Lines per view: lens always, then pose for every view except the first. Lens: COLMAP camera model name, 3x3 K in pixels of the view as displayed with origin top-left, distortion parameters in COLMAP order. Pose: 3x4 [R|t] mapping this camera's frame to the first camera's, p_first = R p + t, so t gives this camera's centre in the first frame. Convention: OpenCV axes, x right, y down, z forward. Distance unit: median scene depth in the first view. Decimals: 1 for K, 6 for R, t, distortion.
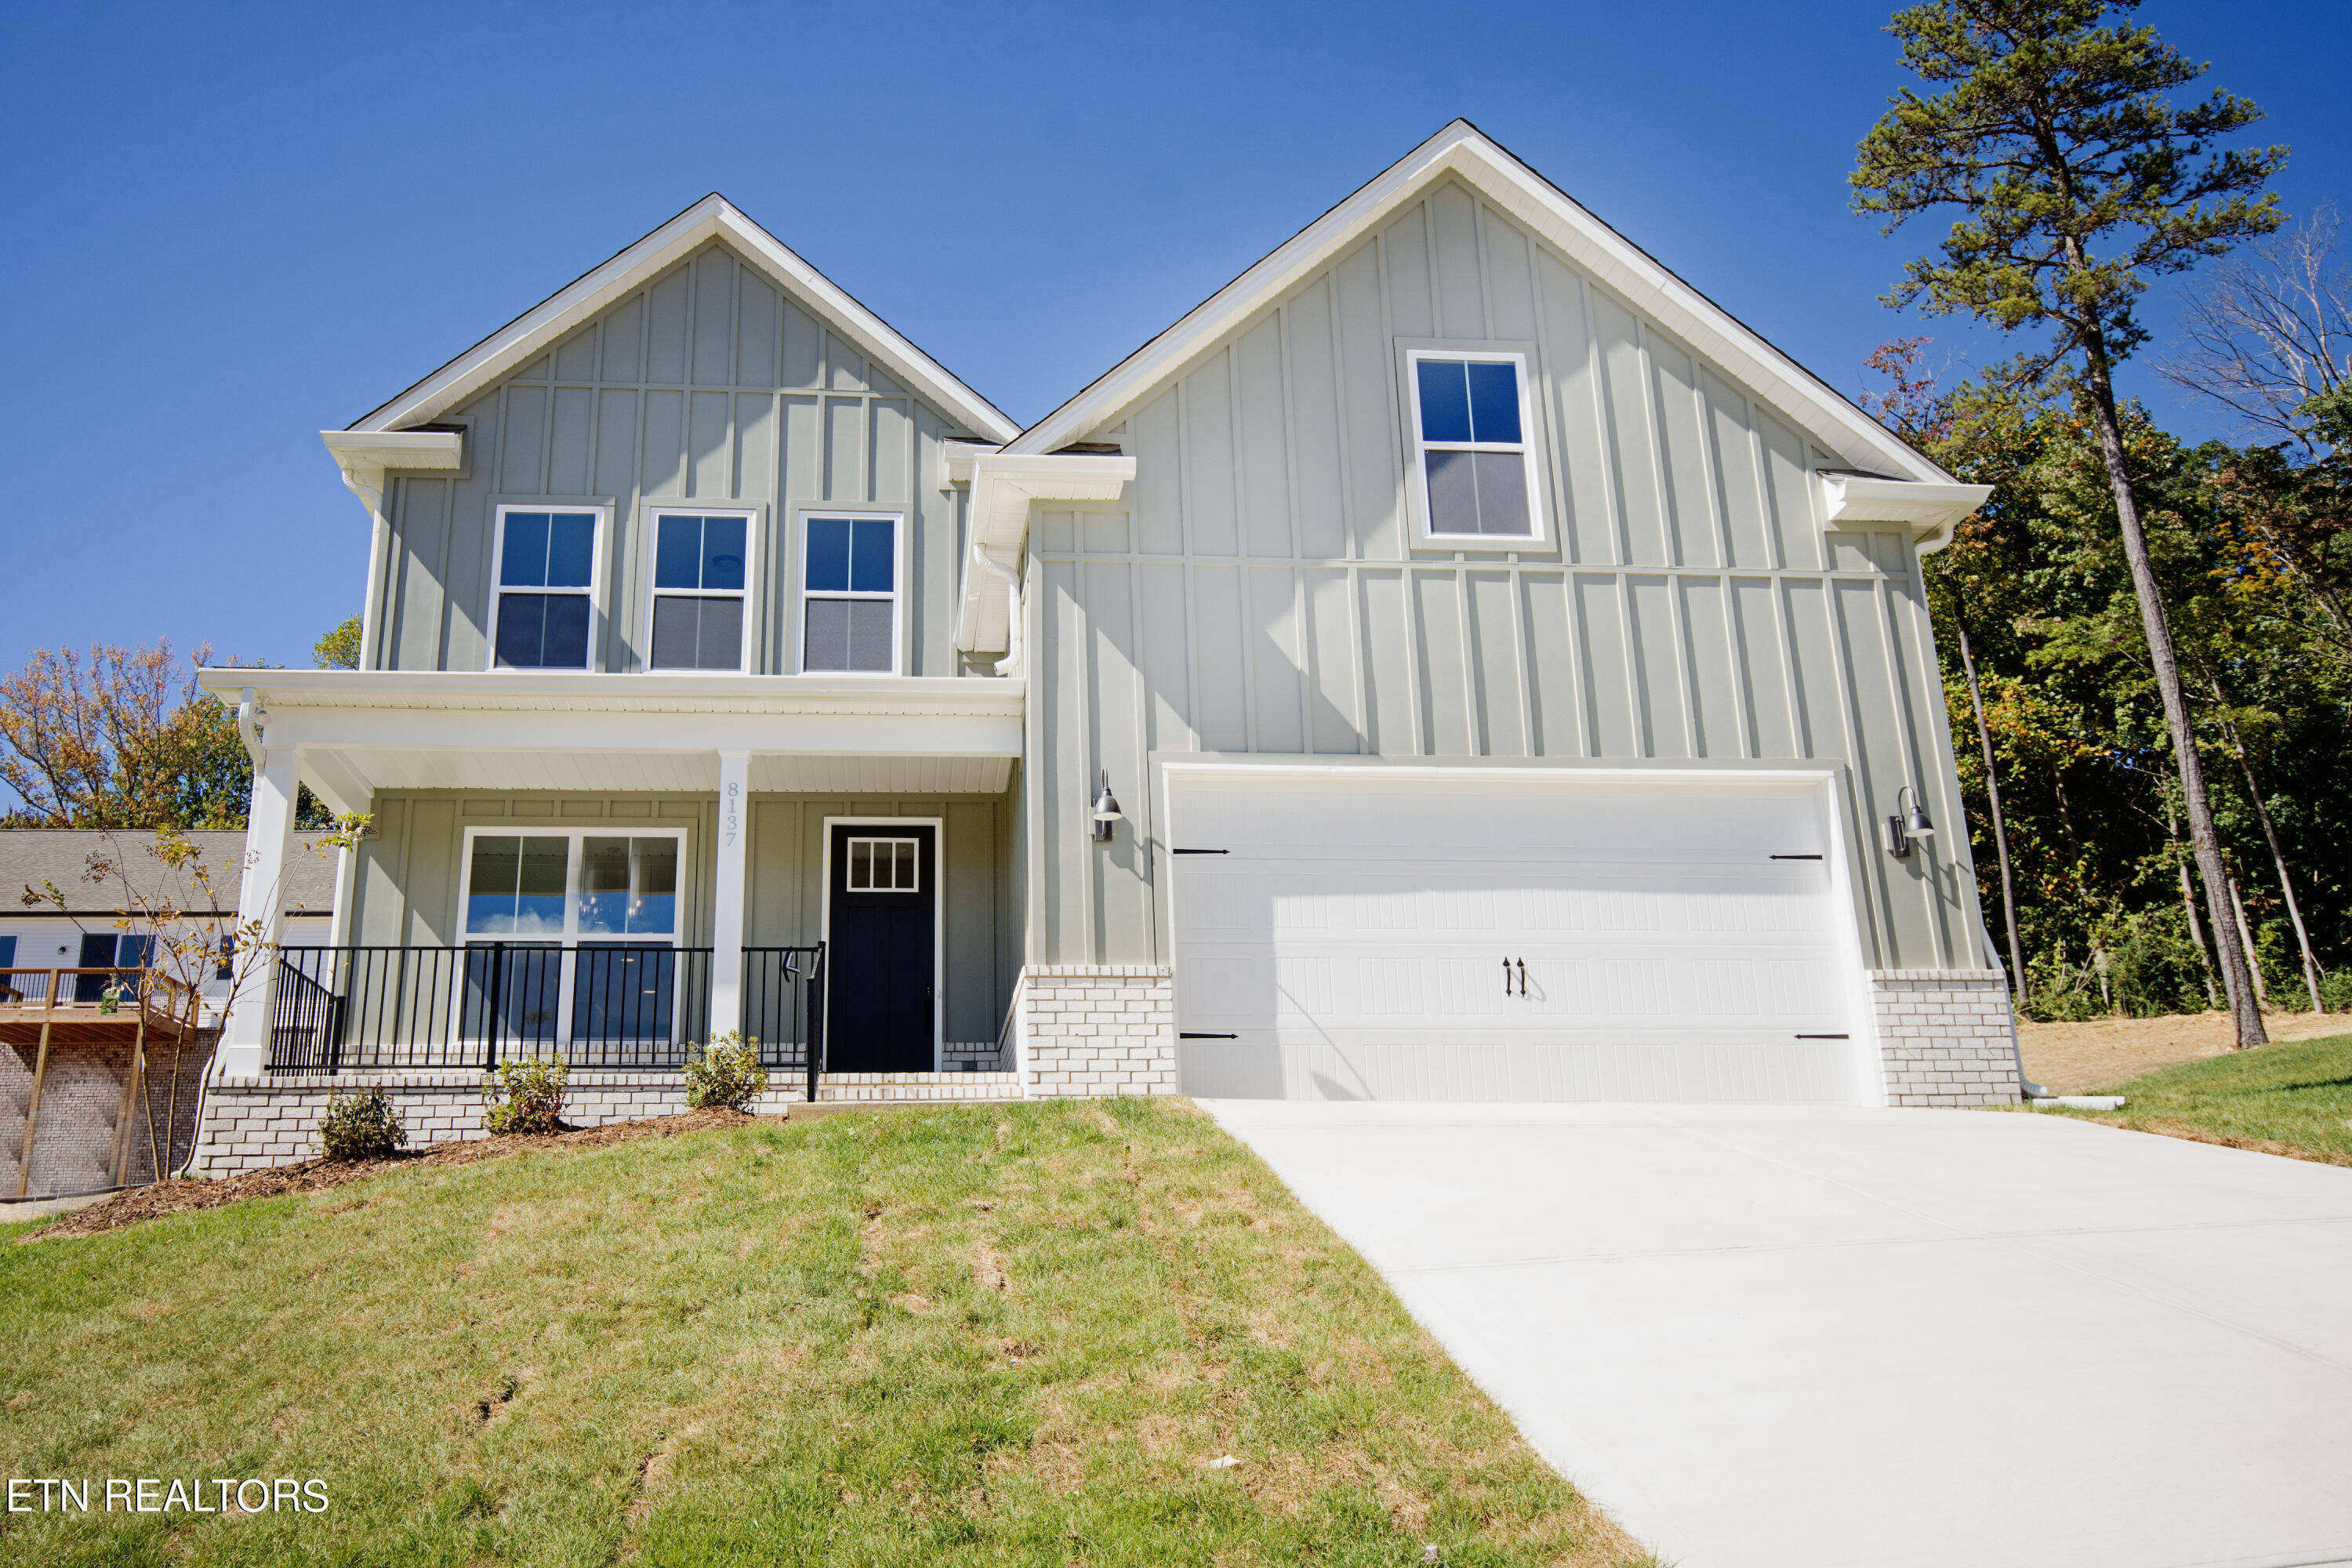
lens RADIAL K [[1843.6, 0, 1176.0], [0, 1843.6, 784.0], [0, 0, 1]] dist [0.020719, 0.000467]
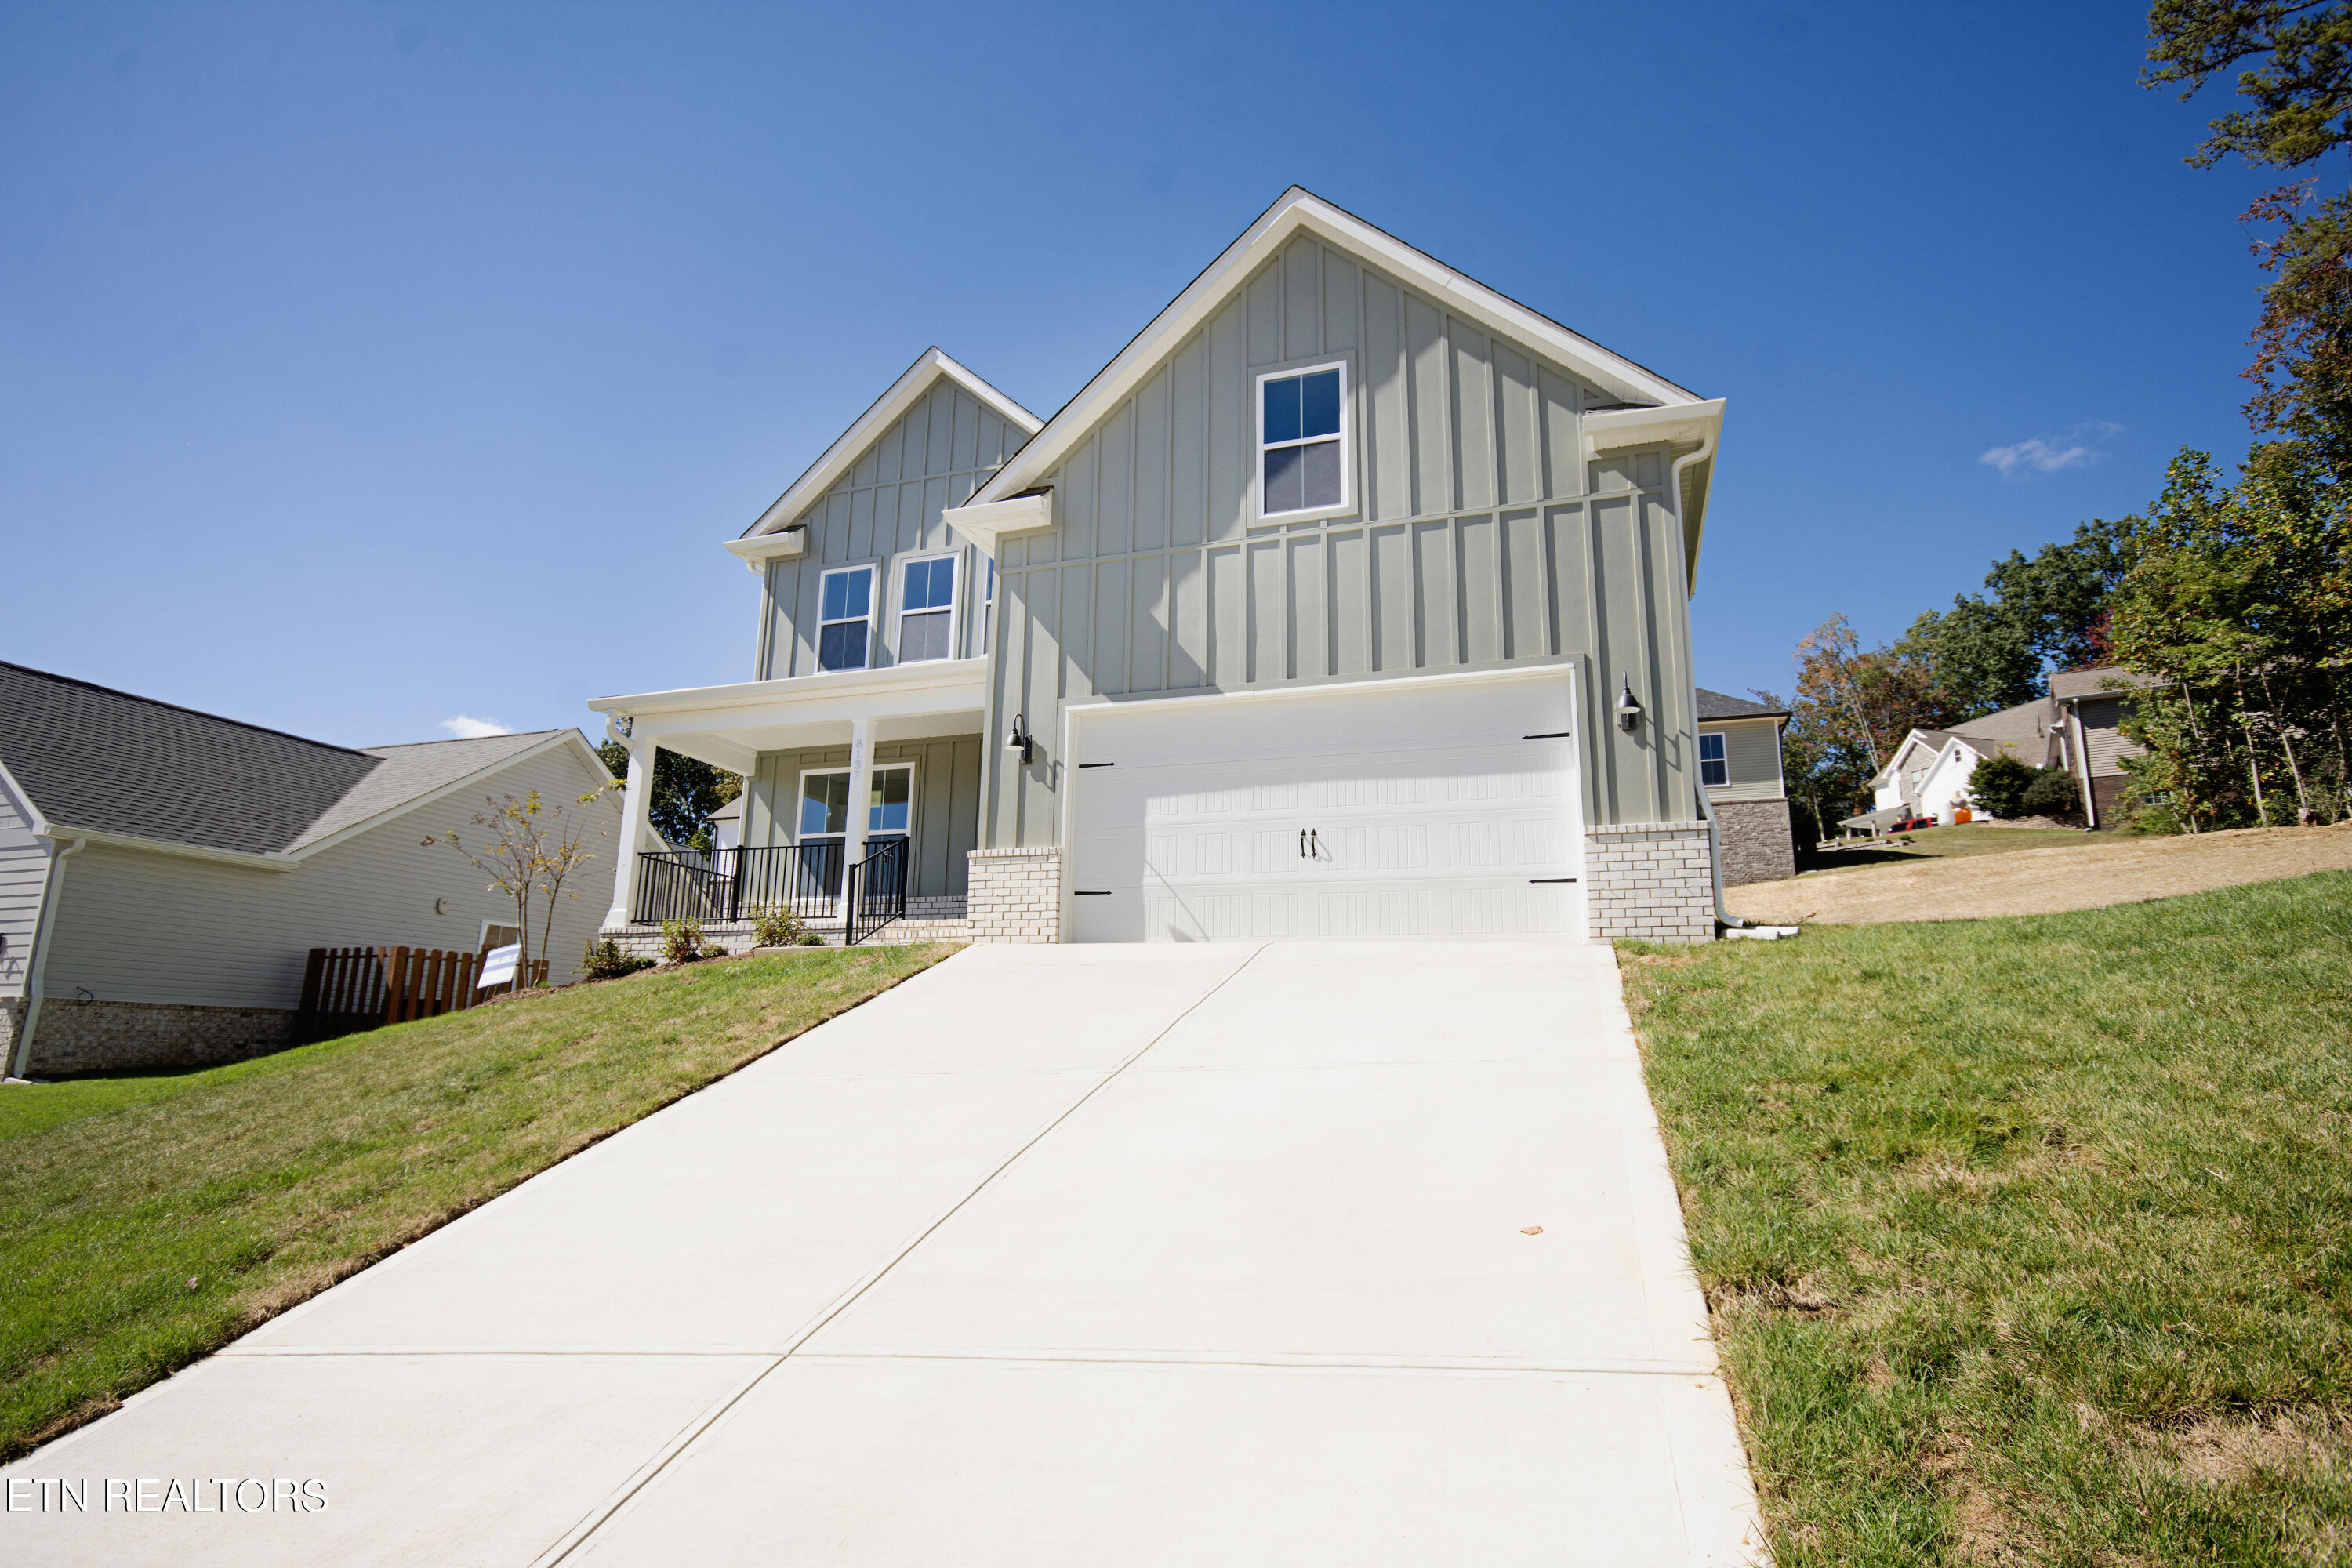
lens RADIAL K [[1280.0, 0, 1179.3], [0, 1280.0, 791.5], [0, 0, 1]] dist [-0.000539, -0.000128]
pose [[0.898527, -0.055102, -0.435445, 0.472094], [0.092741, 0.993524, 0.065645, -0.002712], [0.429008, -0.099368, 0.897819, 0.118664]]
